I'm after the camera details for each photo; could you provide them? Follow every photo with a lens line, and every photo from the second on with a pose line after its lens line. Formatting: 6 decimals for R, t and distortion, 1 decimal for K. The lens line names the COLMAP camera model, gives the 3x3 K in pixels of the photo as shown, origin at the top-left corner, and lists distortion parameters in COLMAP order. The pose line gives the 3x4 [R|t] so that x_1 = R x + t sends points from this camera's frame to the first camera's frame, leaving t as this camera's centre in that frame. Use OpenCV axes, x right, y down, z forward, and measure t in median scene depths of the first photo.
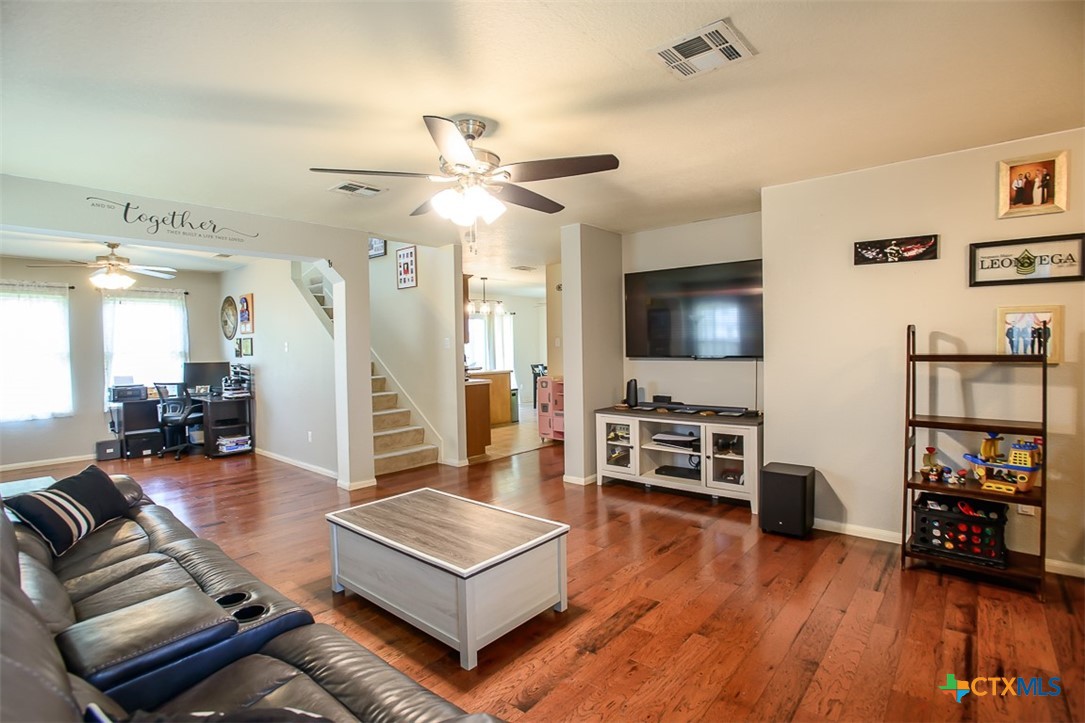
lens RADIAL K [[525.6, 0, 542.5], [0, 525.6, 361.5], [0, 0, 1]] dist [-0.044626, 0.000410]
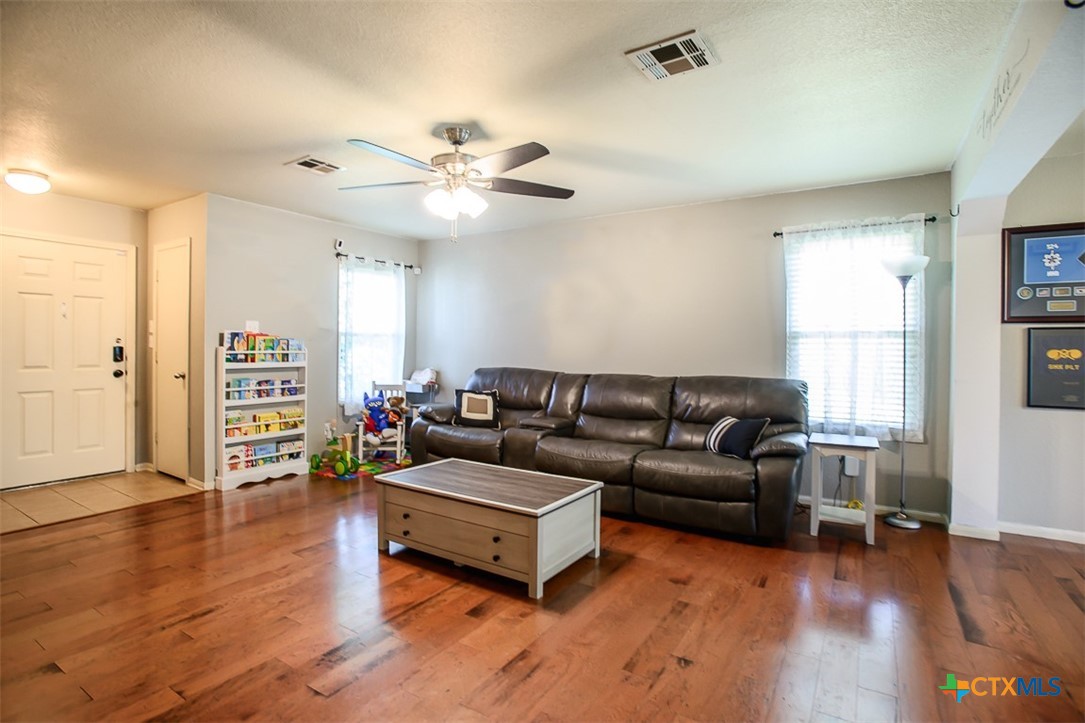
lens RADIAL K [[537.3, 0, 542.5], [0, 537.3, 361.5], [0, 0, 1]] dist [-0.054231, 0.000118]
pose [[-0.990769, 0.007104, -0.135371, -0.117238], [-0.000934, 0.998245, 0.059219, -0.017136], [0.135554, 0.058799, -0.989024, 1.582384]]
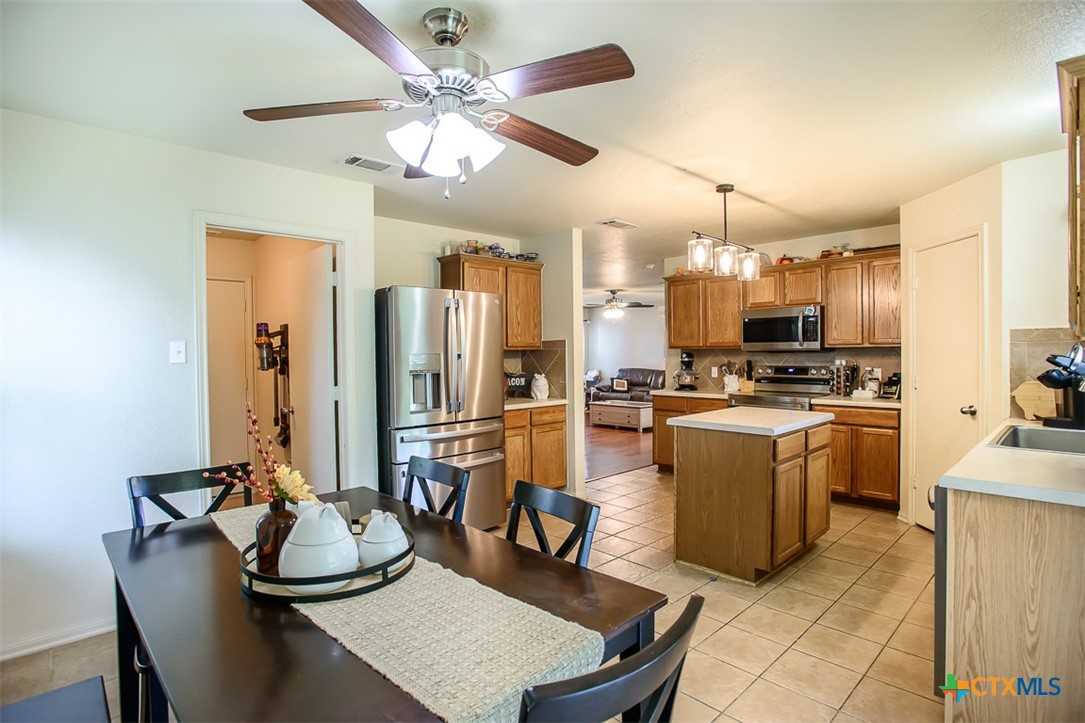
lens RADIAL K [[537.3, 0, 542.5], [0, 537.3, 361.5], [0, 0, 1]] dist [-0.054231, 0.000118]
pose [[-0.993725, 0.023658, 0.109321, -0.034058], [0.028528, 0.998659, 0.043197, -0.104904], [-0.108153, 0.046044, -0.993067, 3.332731]]
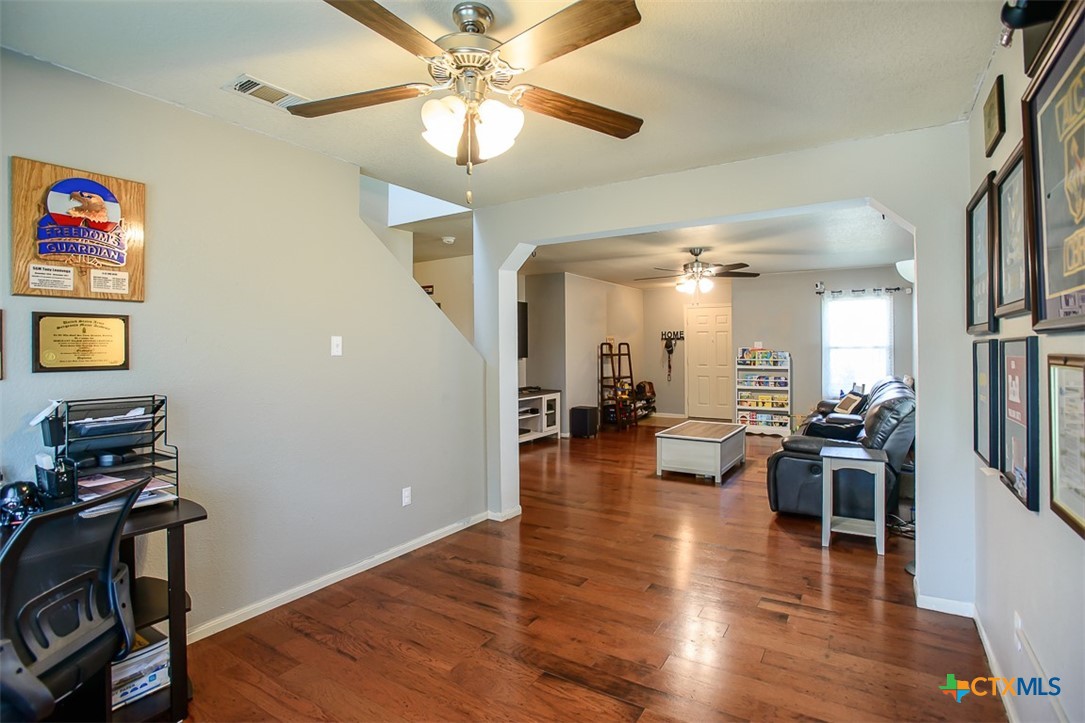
lens RADIAL K [[537.3, 0, 542.5], [0, 537.3, 361.5], [0, 0, 1]] dist [-0.054231, 0.000118]
pose [[-0.142713, -0.005925, 0.989746, -1.669105], [0.037745, 0.999222, 0.011424, -0.015938], [-0.989044, 0.038988, -0.142378, 1.447299]]
